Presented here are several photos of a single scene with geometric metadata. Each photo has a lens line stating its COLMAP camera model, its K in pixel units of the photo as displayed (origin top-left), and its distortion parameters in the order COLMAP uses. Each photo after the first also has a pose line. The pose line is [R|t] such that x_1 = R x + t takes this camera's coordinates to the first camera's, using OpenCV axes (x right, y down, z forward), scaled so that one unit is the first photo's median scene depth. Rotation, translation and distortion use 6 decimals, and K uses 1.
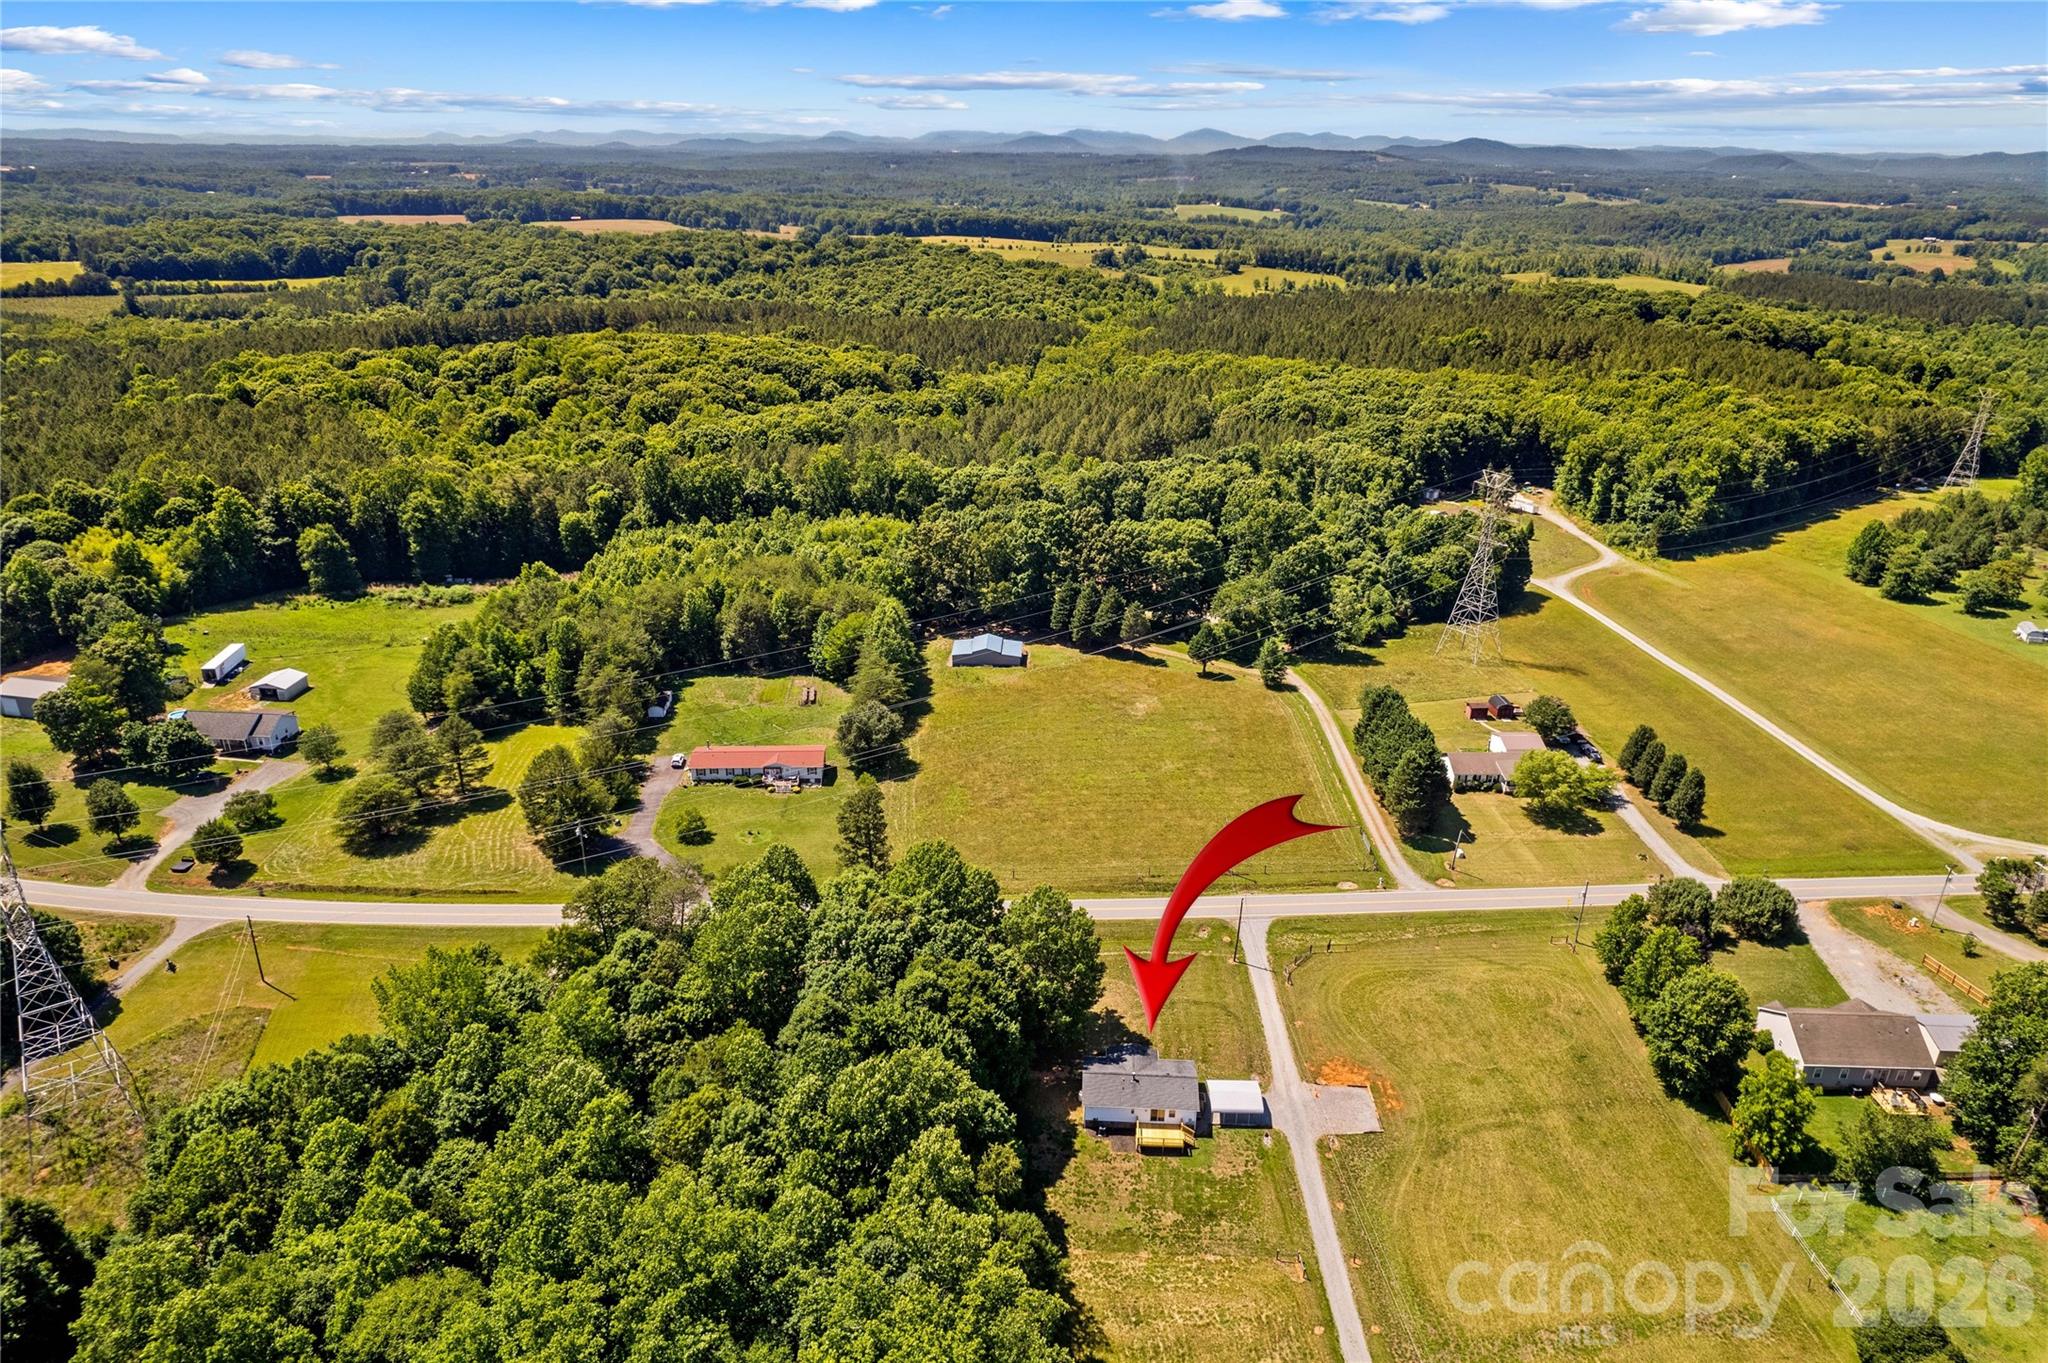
lens RADIAL K [[1269.2, 0, 1029.8], [0, 1269.2, 678.8], [0, 0, 1]] dist [-0.068974, 0.057967]
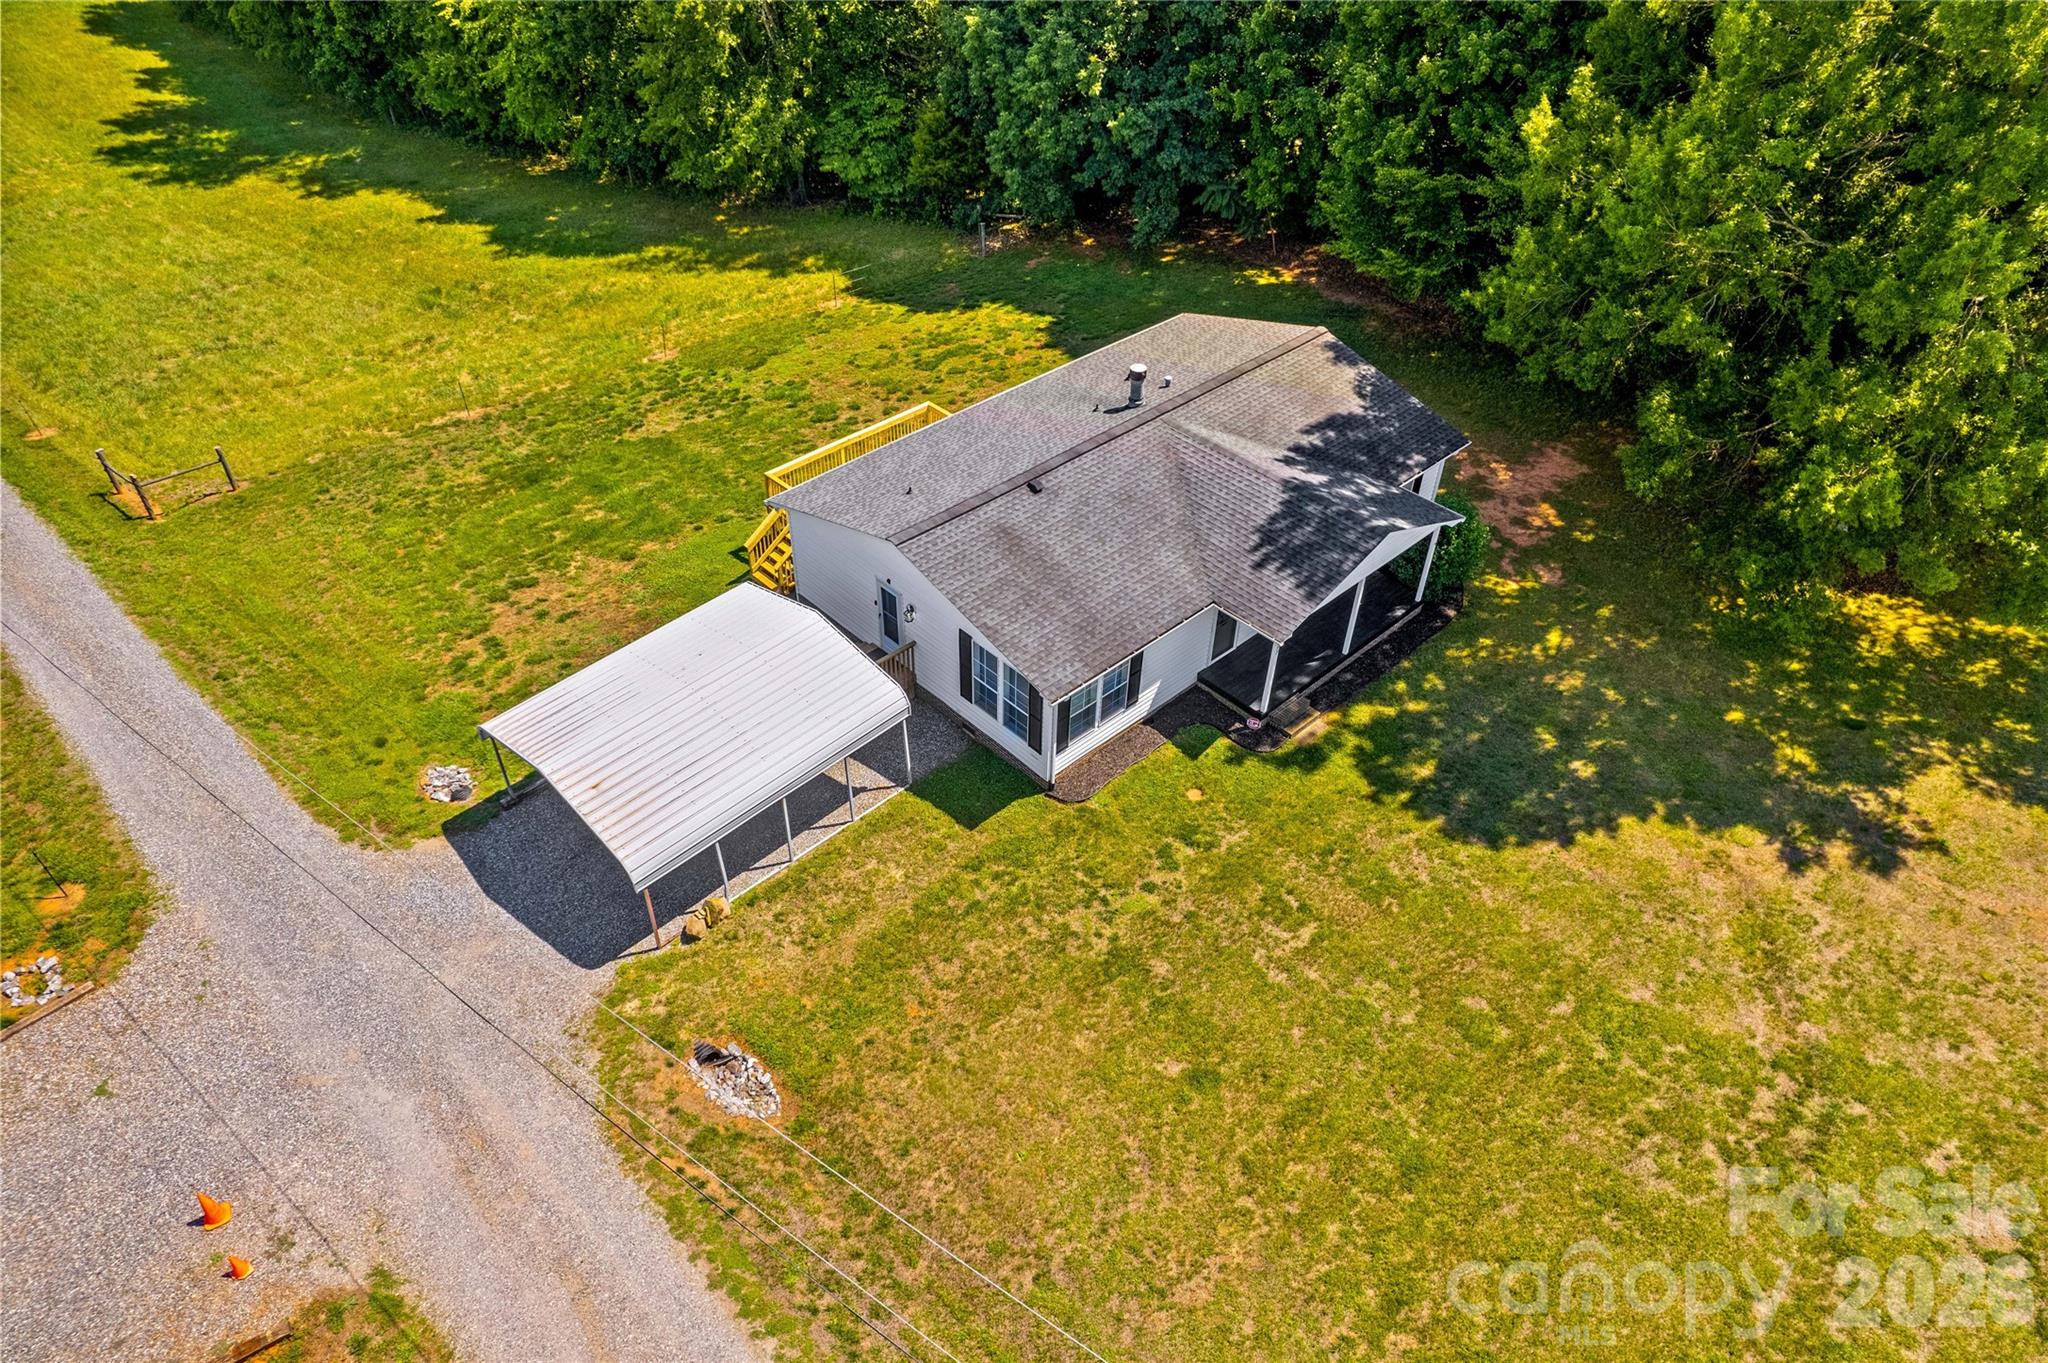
lens RADIAL K [[1294.4, 0, 1009.9], [0, 1294.4, 679.5], [0, 0, 1]] dist [-0.003203, -0.001345]
pose [[-0.695514, 0.460556, -0.551497, 0.115861], [-0.281905, 0.531096, 0.799041, 0.096414], [0.660901, 0.711214, -0.239552, 0.549049]]
